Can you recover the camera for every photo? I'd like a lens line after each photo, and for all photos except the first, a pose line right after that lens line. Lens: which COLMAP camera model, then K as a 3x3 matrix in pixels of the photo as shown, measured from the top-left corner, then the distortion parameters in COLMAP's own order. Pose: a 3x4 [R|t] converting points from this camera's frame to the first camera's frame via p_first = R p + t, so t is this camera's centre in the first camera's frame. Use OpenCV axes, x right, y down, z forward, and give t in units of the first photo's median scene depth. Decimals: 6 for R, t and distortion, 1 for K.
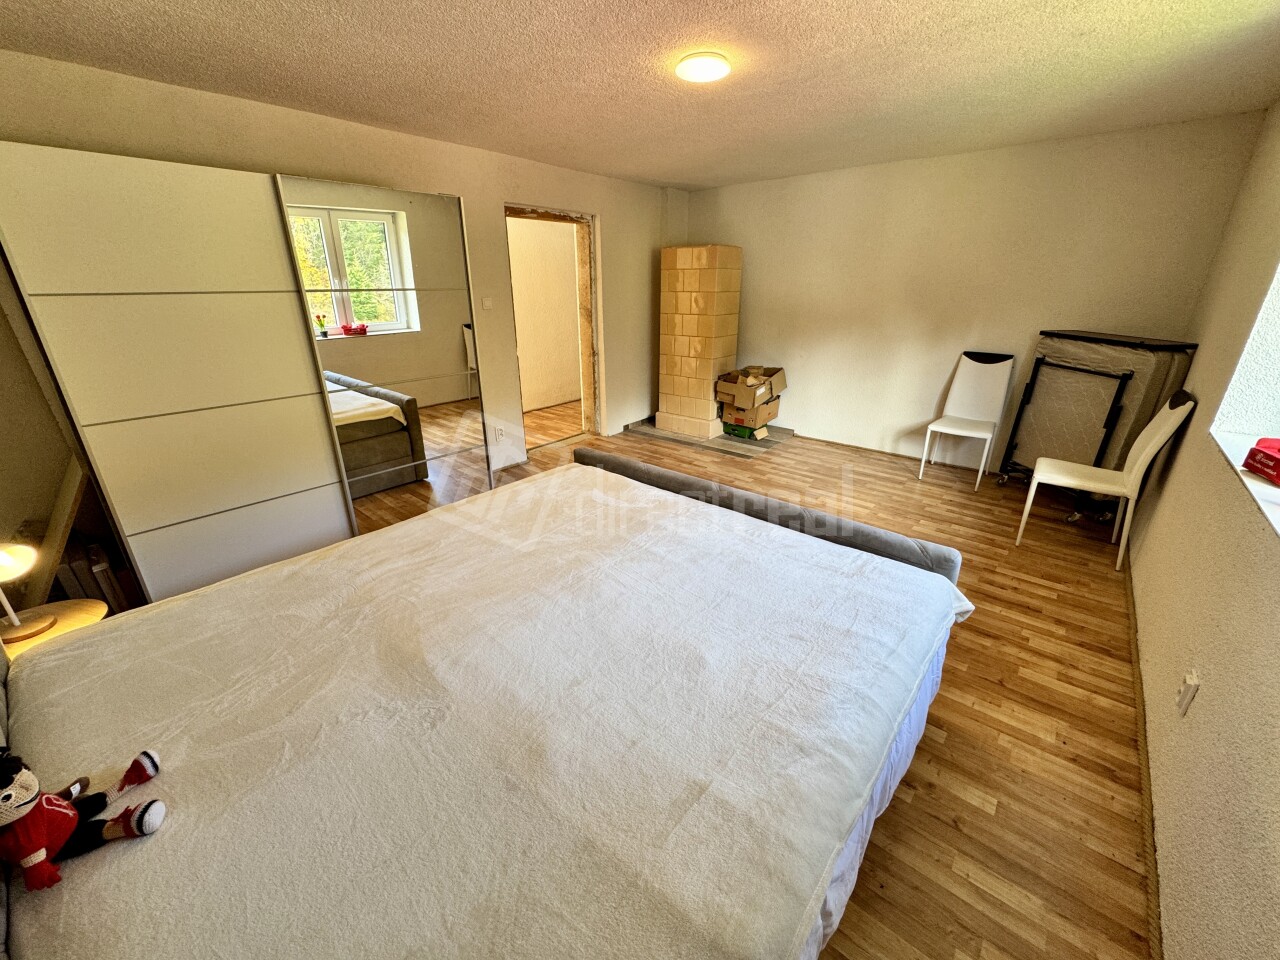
lens RADIAL K [[510.3, 0, 639.5], [0, 510.3, 479.9], [0, 0, 1]] dist [-0.003050, -0.000084]
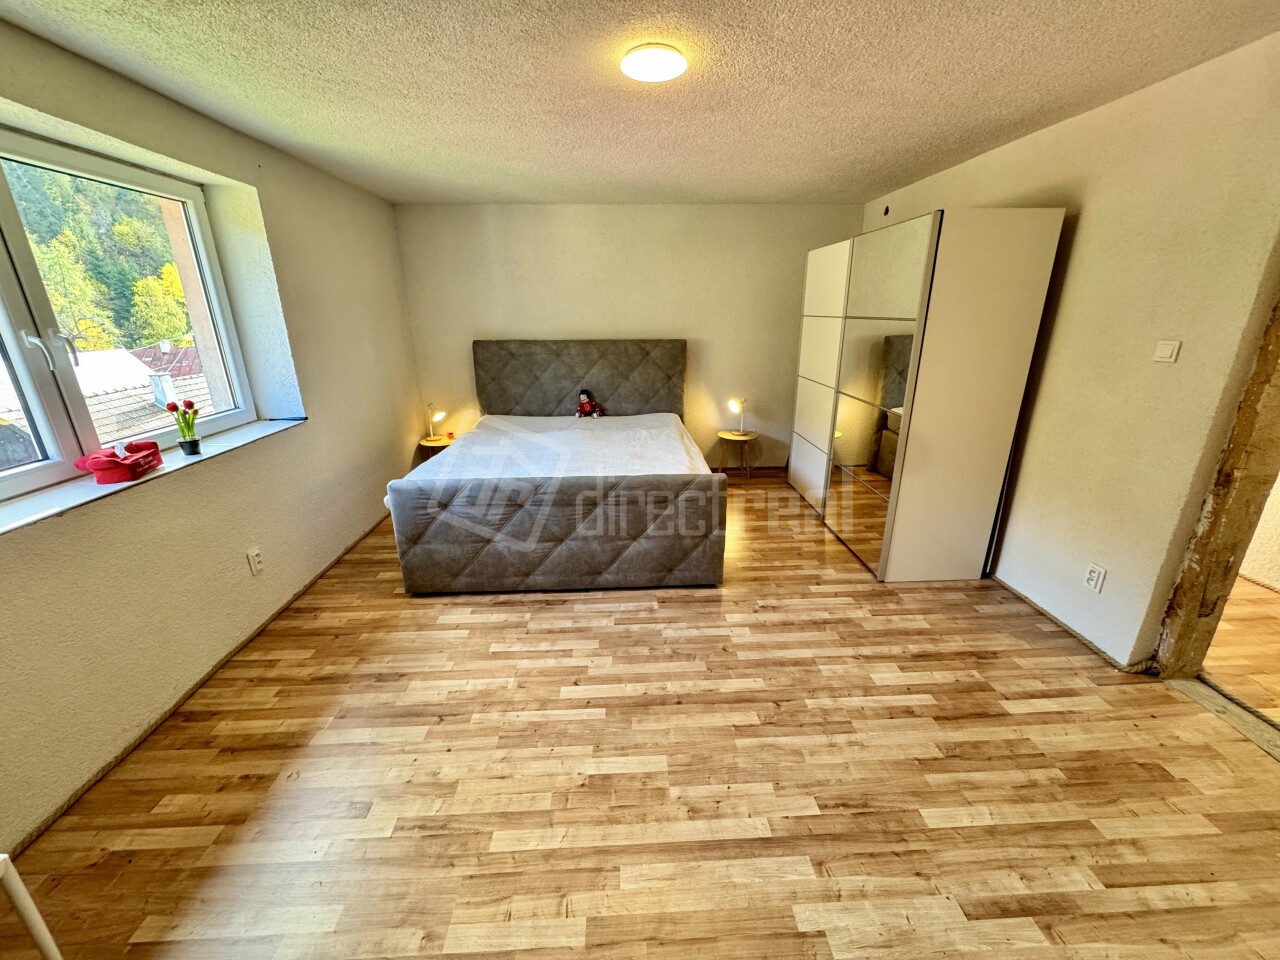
lens RADIAL K [[509.6, 0, 639.0], [0, 509.6, 479.9], [0, 0, 1]] dist [-0.003047, 0.000122]
pose [[-0.726986, 0.229516, -0.647158, 0.392787], [-0.236276, 0.801314, 0.549609, -0.338394], [0.644721, 0.552466, -0.528315, 0.847724]]
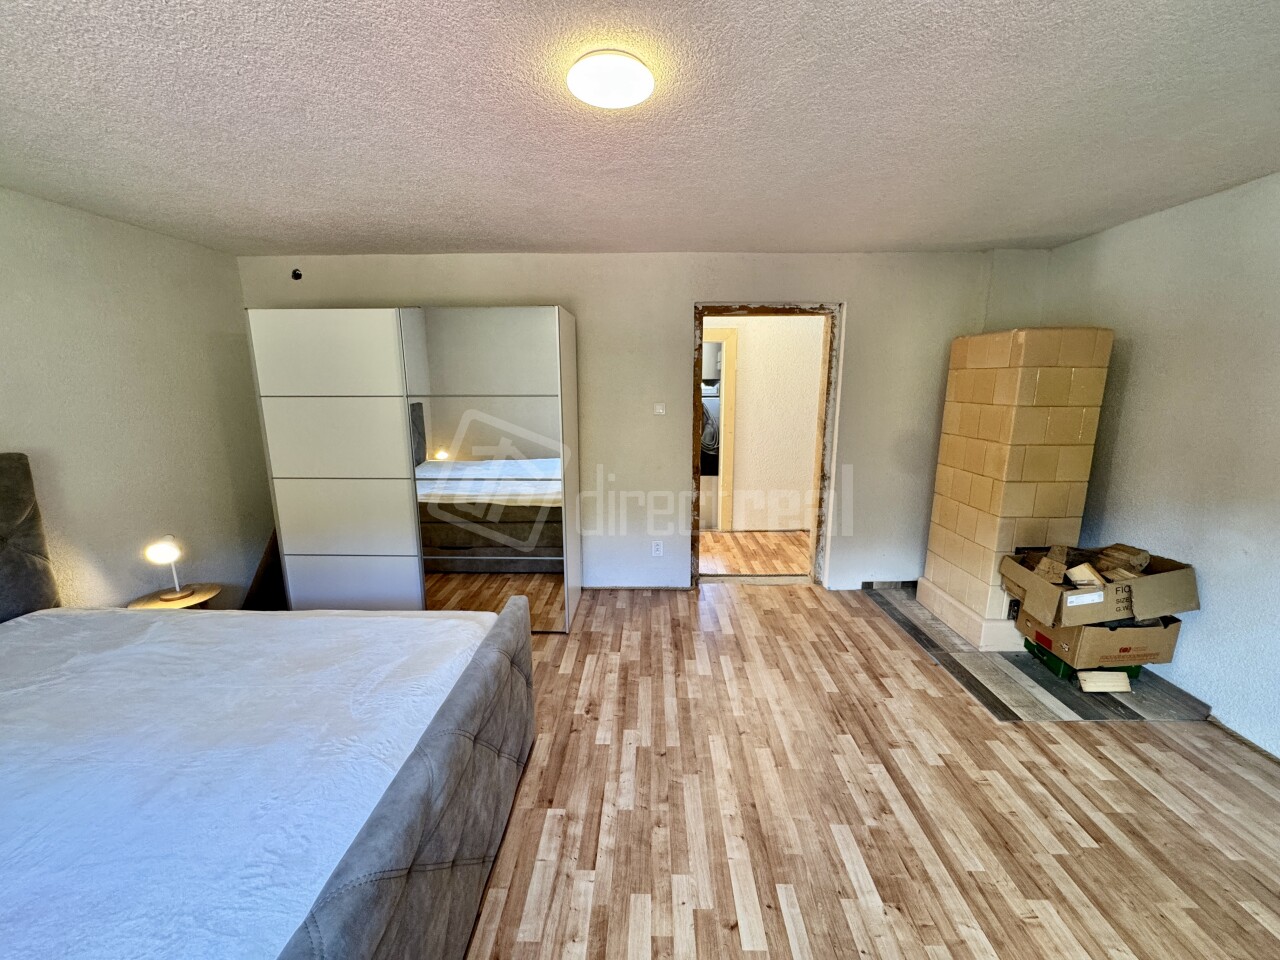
lens RADIAL K [[510.3, 0, 639.5], [0, 510.3, 479.9], [0, 0, 1]] dist [-0.003050, -0.000084]
pose [[0.635028, 0.153109, -0.757164, 0.332549], [-0.279013, 0.959454, -0.039992, -0.149821], [0.720341, 0.236654, 0.651999, 0.344980]]
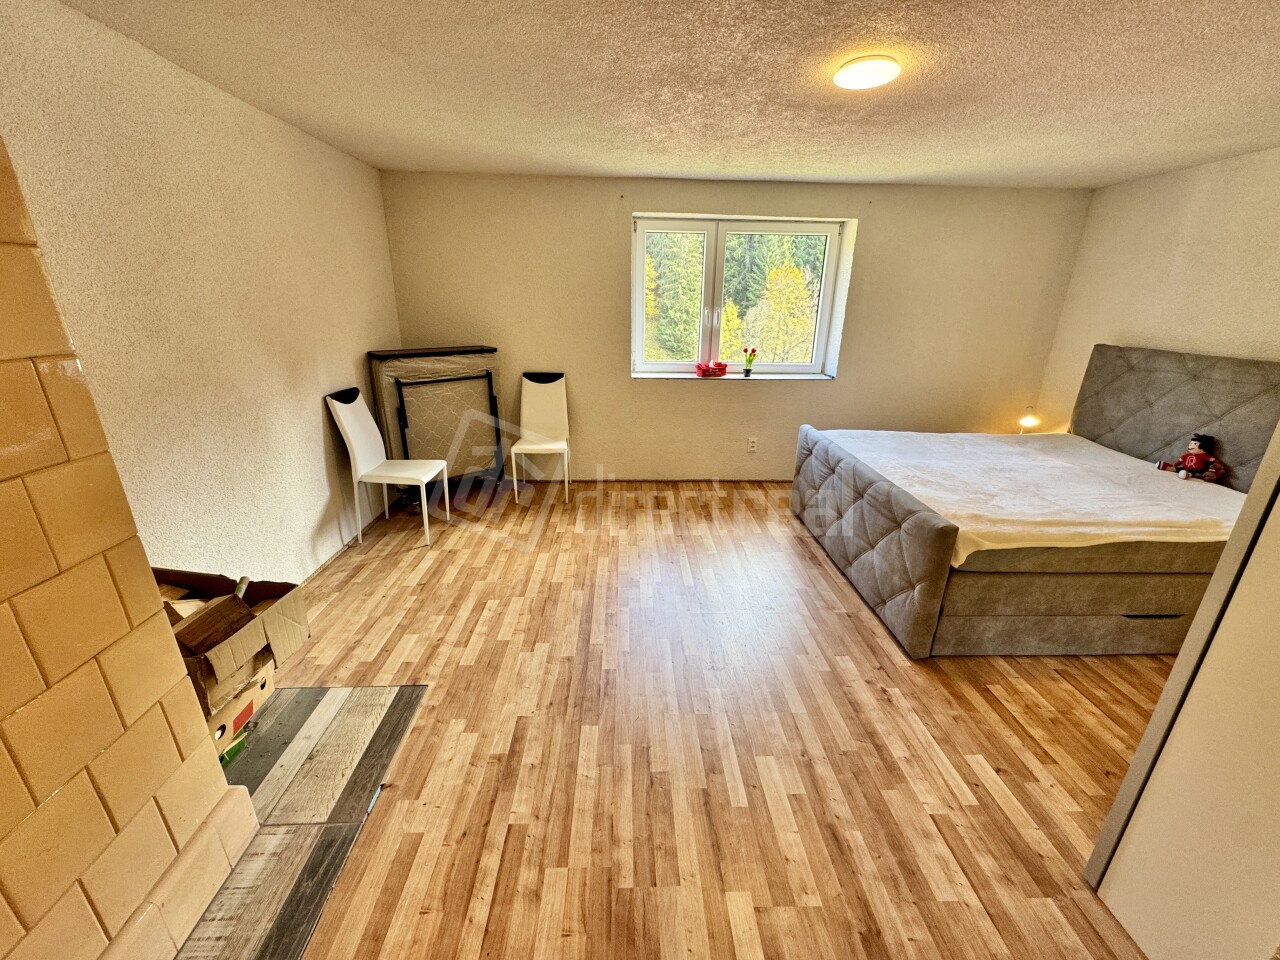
lens RADIAL K [[510.3, 0, 639.5], [0, 510.3, 479.9], [0, 0, 1]] dist [-0.003050, -0.000084]
pose [[-0.674496, -0.250013, 0.694657, -0.188806], [0.256368, 0.803047, 0.537951, -0.386669], [-0.692337, 0.540934, -0.477556, 0.980371]]
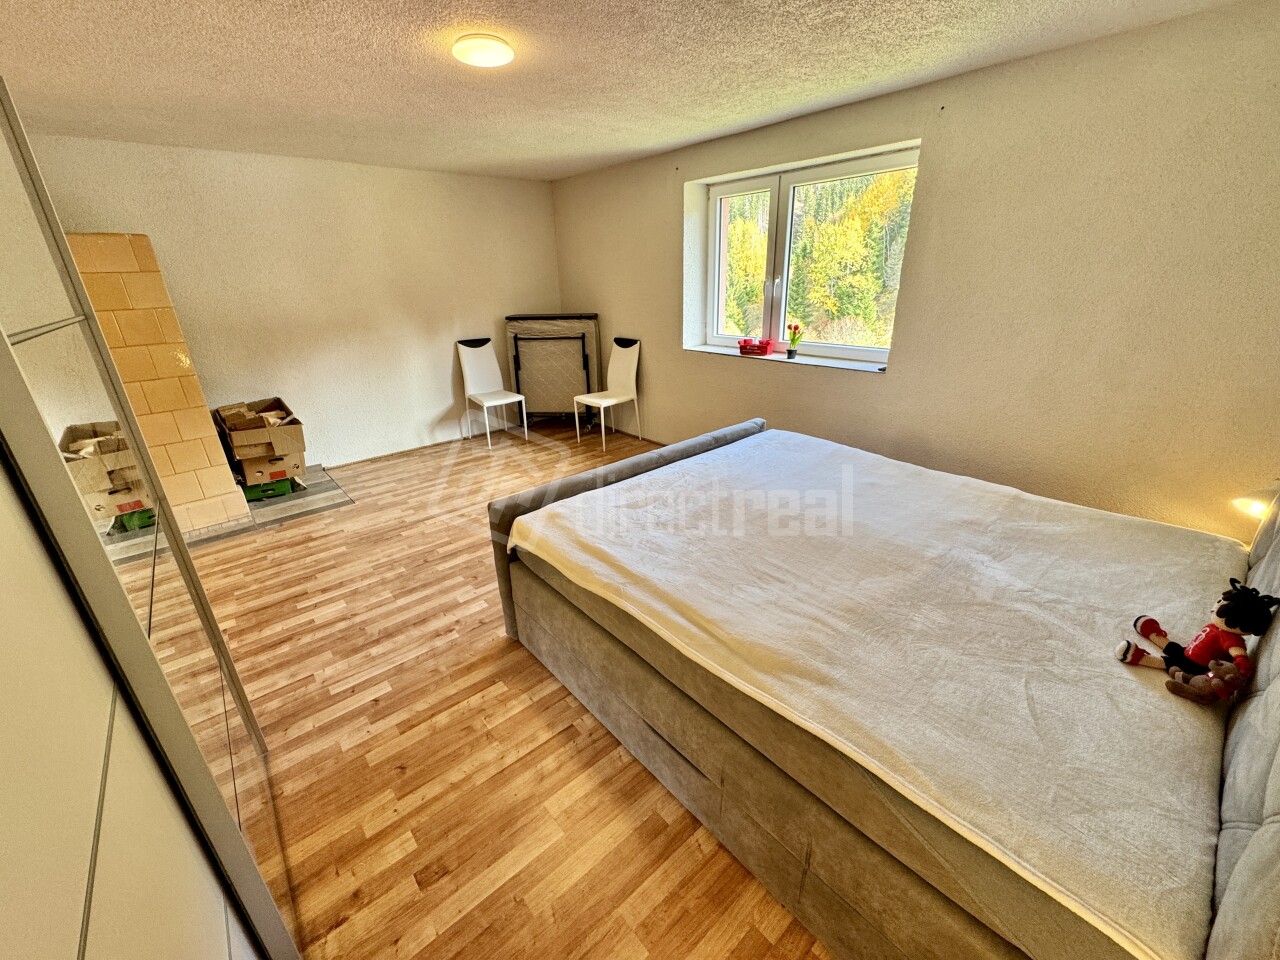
lens RADIAL K [[510.3, 0, 639.5], [0, 510.3, 479.9], [0, 0, 1]] dist [-0.003050, -0.000084]
pose [[0.144771, -0.371619, 0.917028, -0.455574], [0.380743, 0.876352, 0.295027, -0.139580], [-0.913277, 0.306441, 0.268362, 0.346585]]
